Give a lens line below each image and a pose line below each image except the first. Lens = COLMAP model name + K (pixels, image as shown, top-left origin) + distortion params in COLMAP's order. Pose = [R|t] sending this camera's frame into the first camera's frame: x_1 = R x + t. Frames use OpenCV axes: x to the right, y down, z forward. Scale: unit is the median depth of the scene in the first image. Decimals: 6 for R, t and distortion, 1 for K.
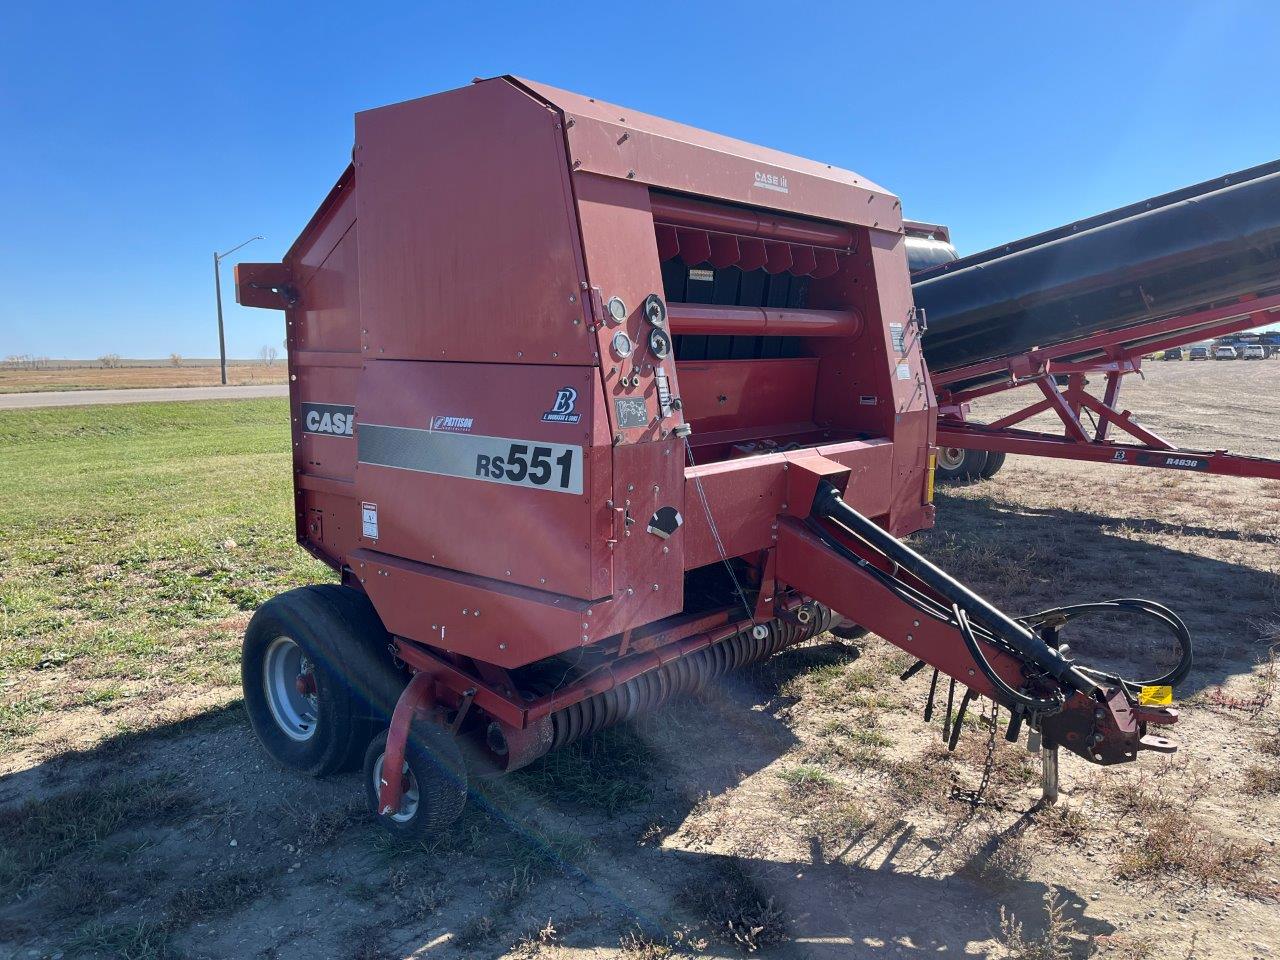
lens RADIAL K [[970.2, 0, 638.0], [0, 970.2, 473.2], [0, 0, 1]] dist [0.036309, -0.024021]
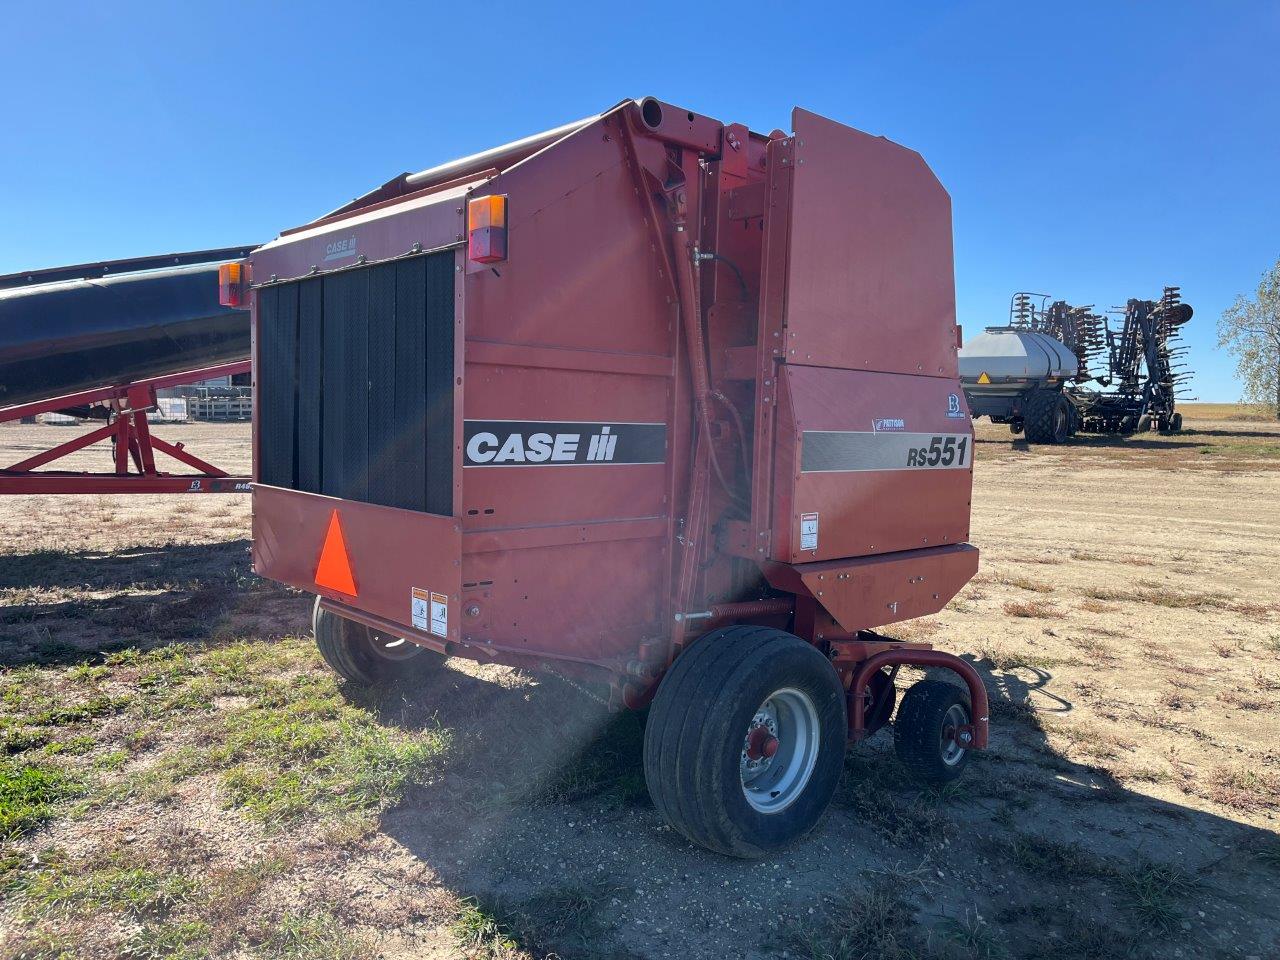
lens RADIAL K [[970.2, 0, 647.5], [0, 970.2, 482.4], [0, 0, 1]] dist [0.036309, -0.024021]
pose [[0.128526, -0.068210, 0.989358, -1.440213], [0.107255, 0.992736, 0.054509, -0.080228], [-0.985889, 0.099108, 0.134908, 1.186877]]
